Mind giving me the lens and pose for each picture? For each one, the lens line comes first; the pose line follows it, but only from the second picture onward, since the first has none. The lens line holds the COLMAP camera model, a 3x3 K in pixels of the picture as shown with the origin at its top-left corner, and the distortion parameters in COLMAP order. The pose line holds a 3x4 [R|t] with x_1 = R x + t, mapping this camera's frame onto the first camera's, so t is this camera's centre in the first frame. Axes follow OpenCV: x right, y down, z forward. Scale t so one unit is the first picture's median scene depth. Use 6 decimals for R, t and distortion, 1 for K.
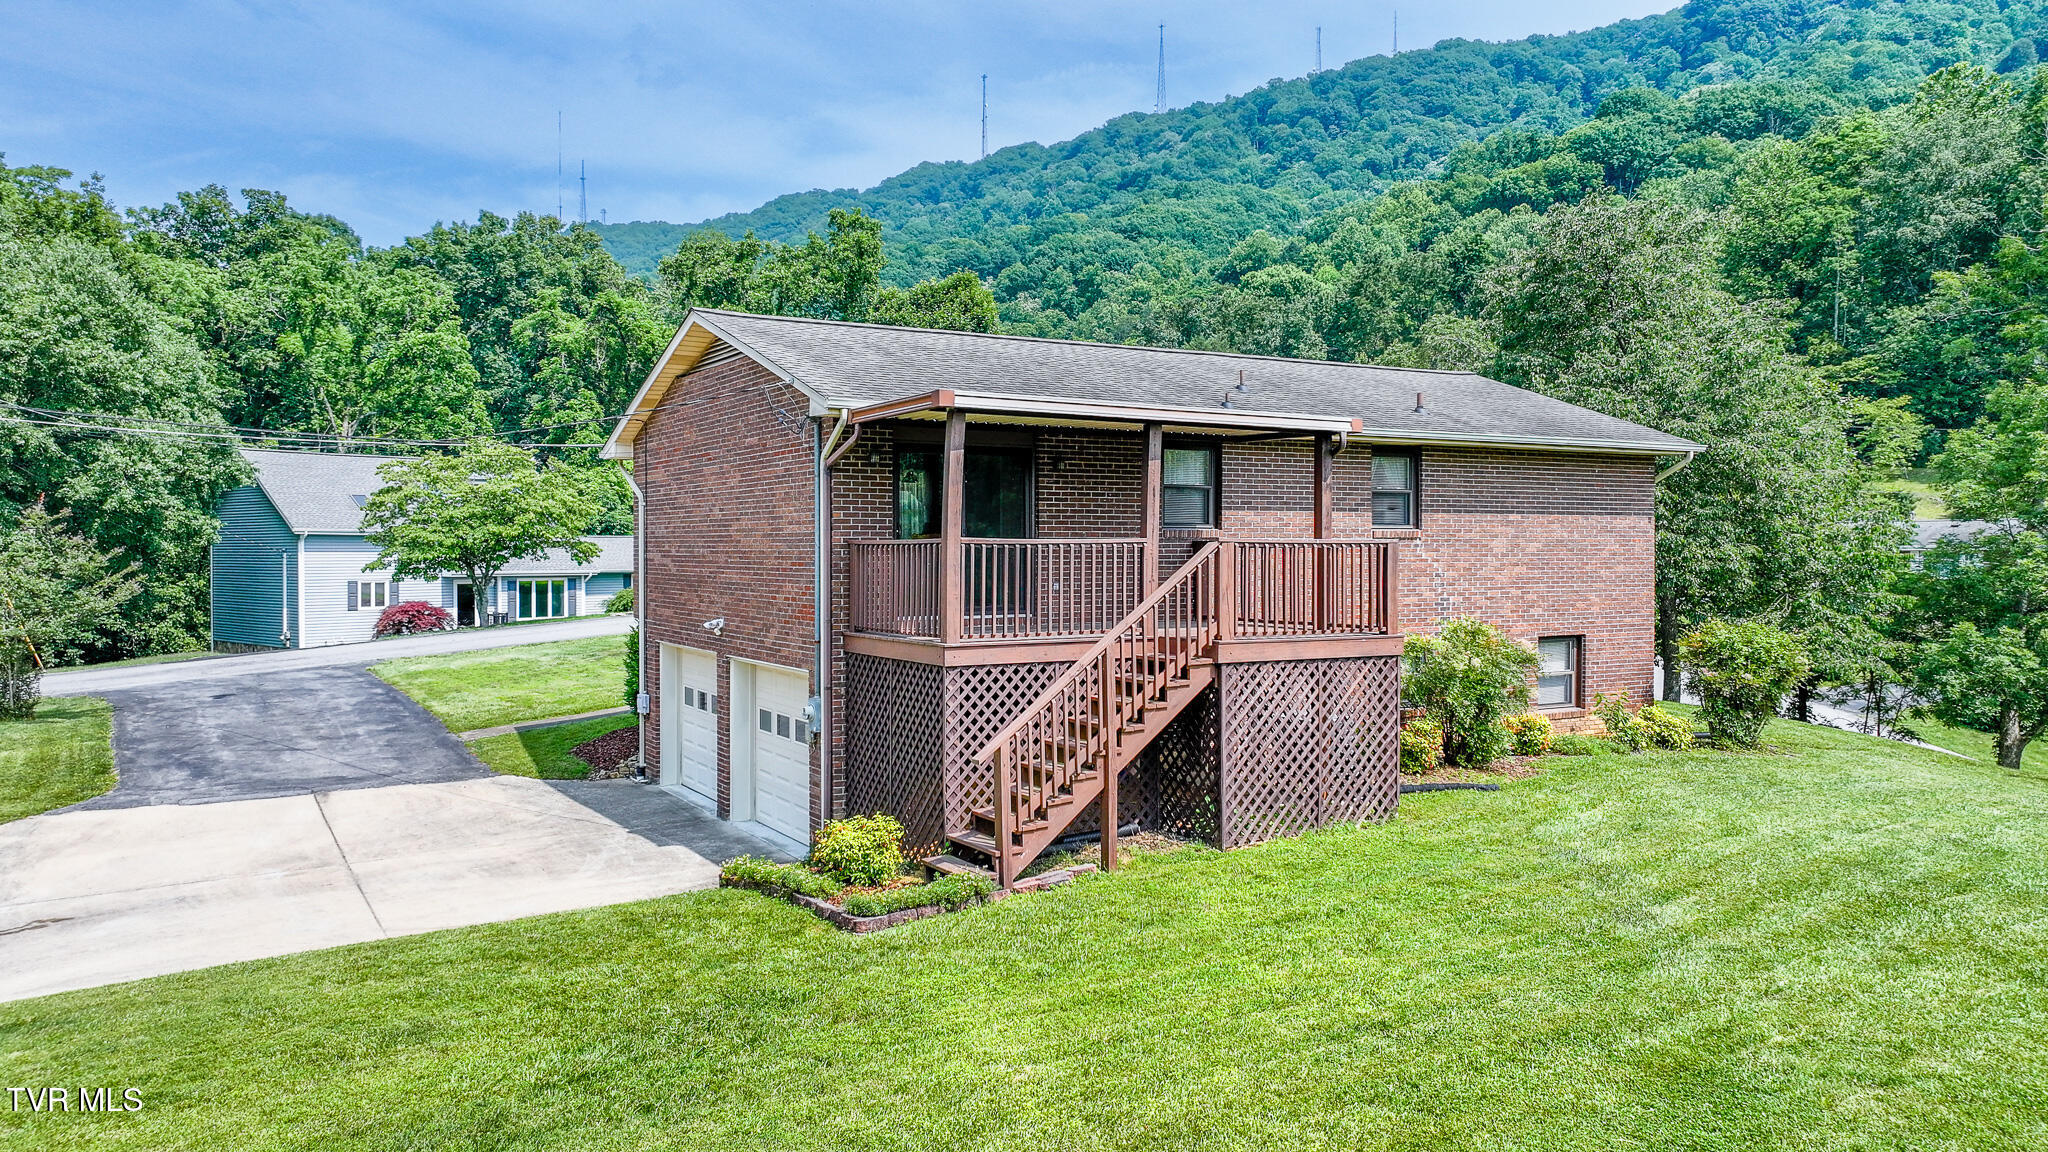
lens RADIAL K [[1458.0, 0, 1024.0], [0, 1458.0, 576.0], [0, 0, 1]] dist [-0.001959, 0.004186]
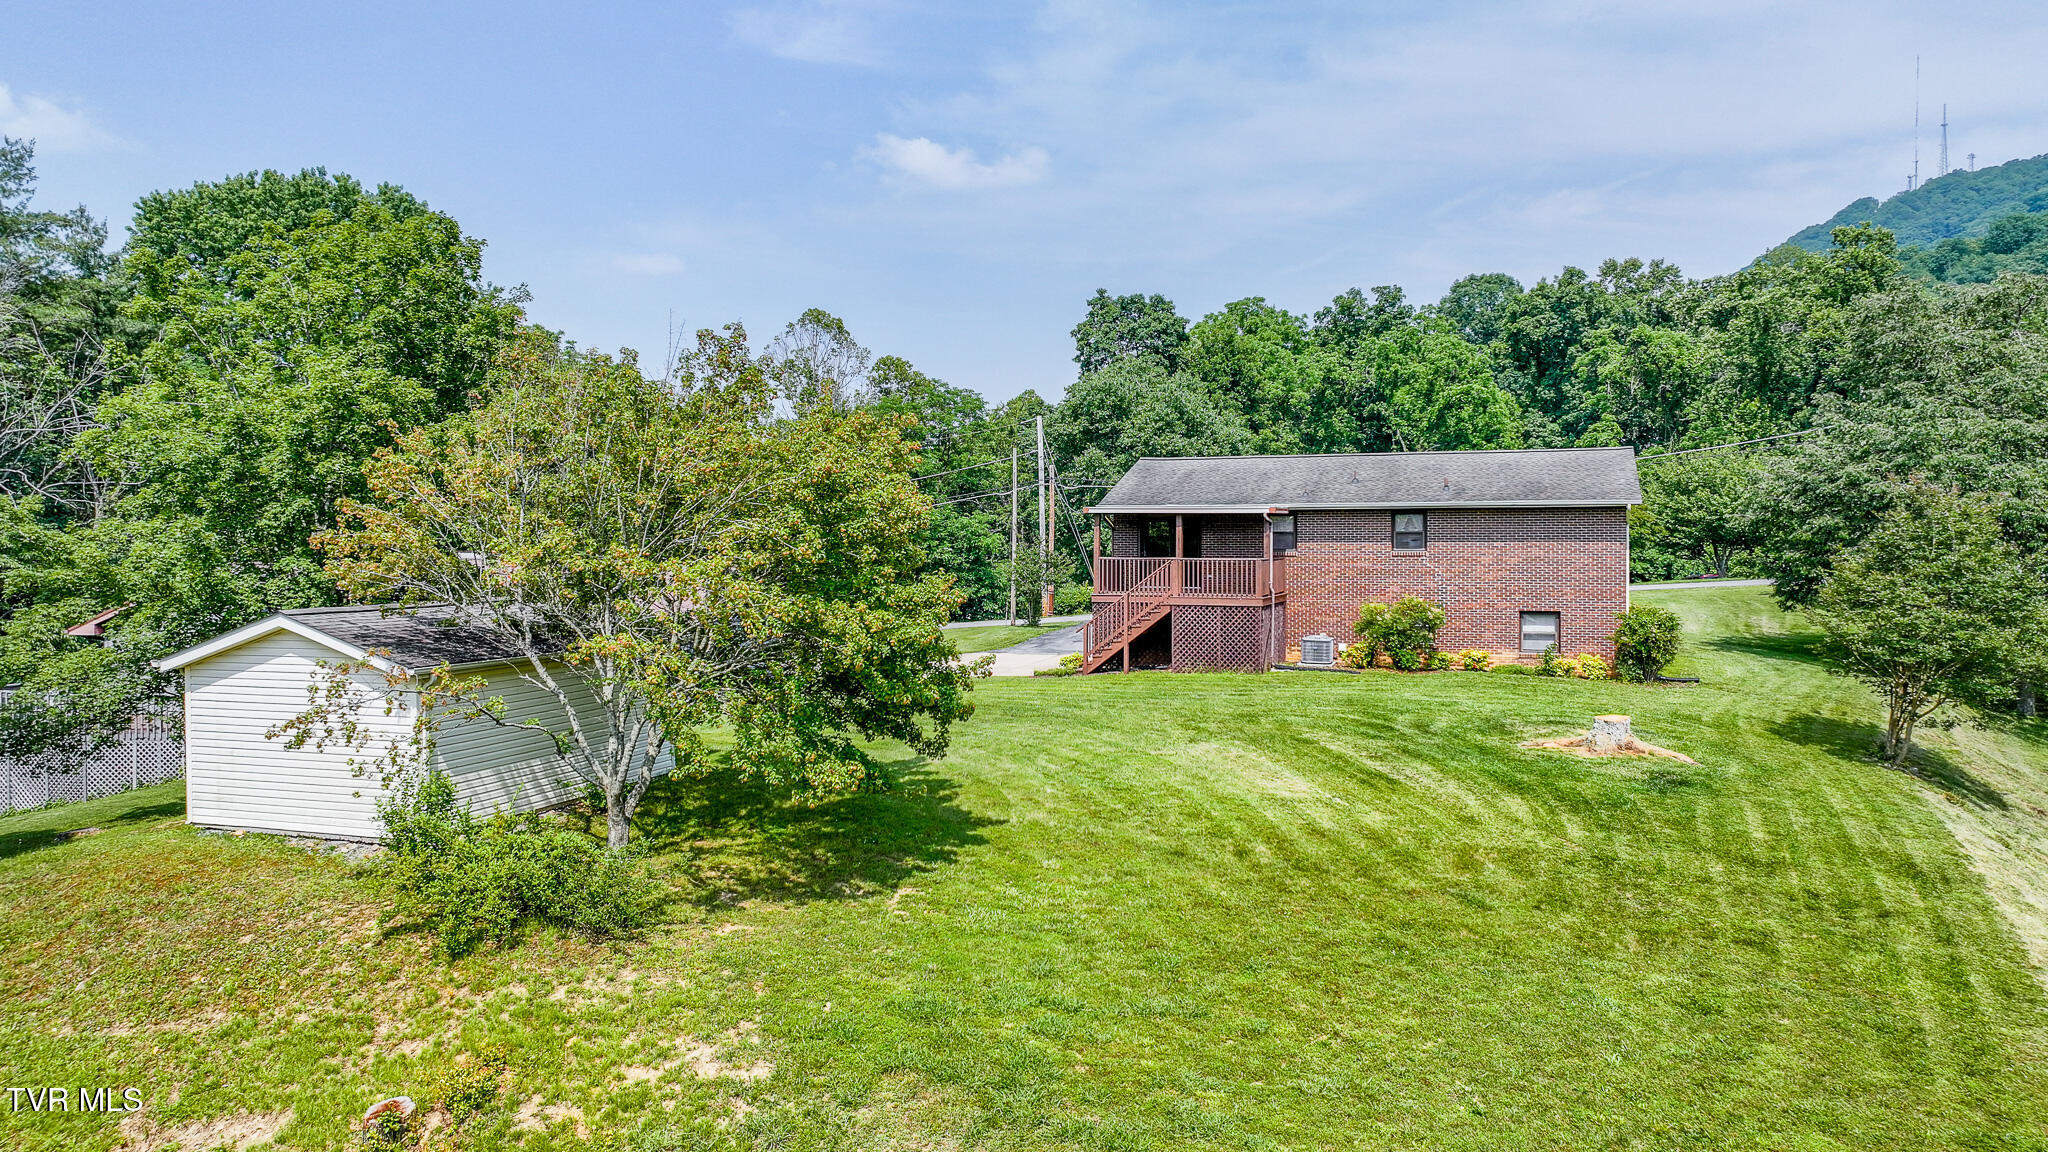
lens RADIAL K [[1424.2, 0, 1024.0], [0, 1424.2, 576.0], [0, 0, 1]] dist [0.003703, -0.058195]
pose [[0.647085, 0.014251, -0.762285, 1.254616], [-0.008211, 0.999898, 0.011723, -0.015621], [0.762374, -0.001327, 0.647135, -0.575283]]
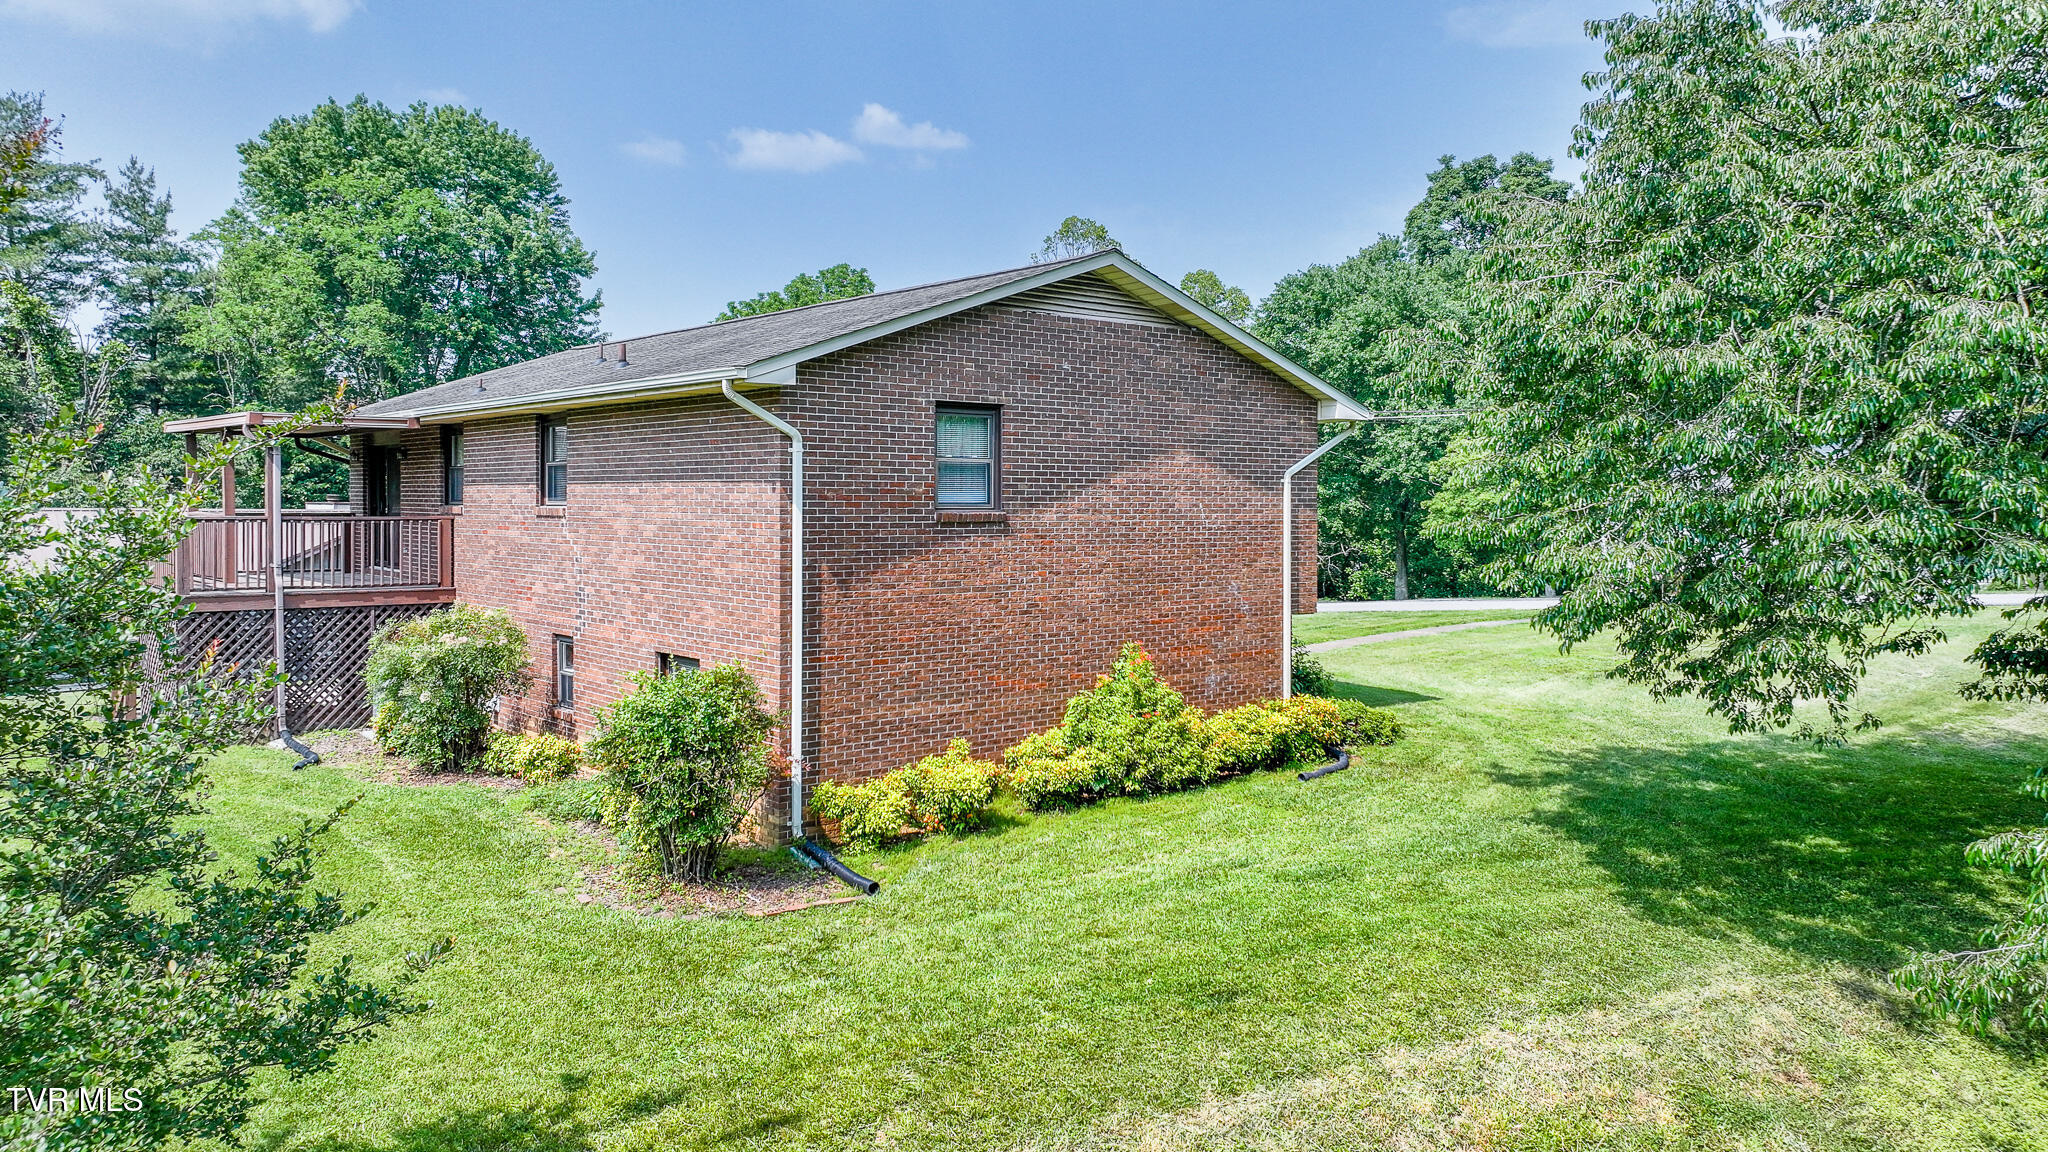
lens RADIAL K [[1458.0, 0, 1024.0], [0, 1458.0, 576.0], [0, 0, 1]] dist [-0.001959, 0.004186]
pose [[0.185857, 0.060189, -0.980732, 1.073064], [-0.018197, 0.998162, 0.057810, -0.041474], [0.982408, 0.007101, 0.186611, 1.007292]]
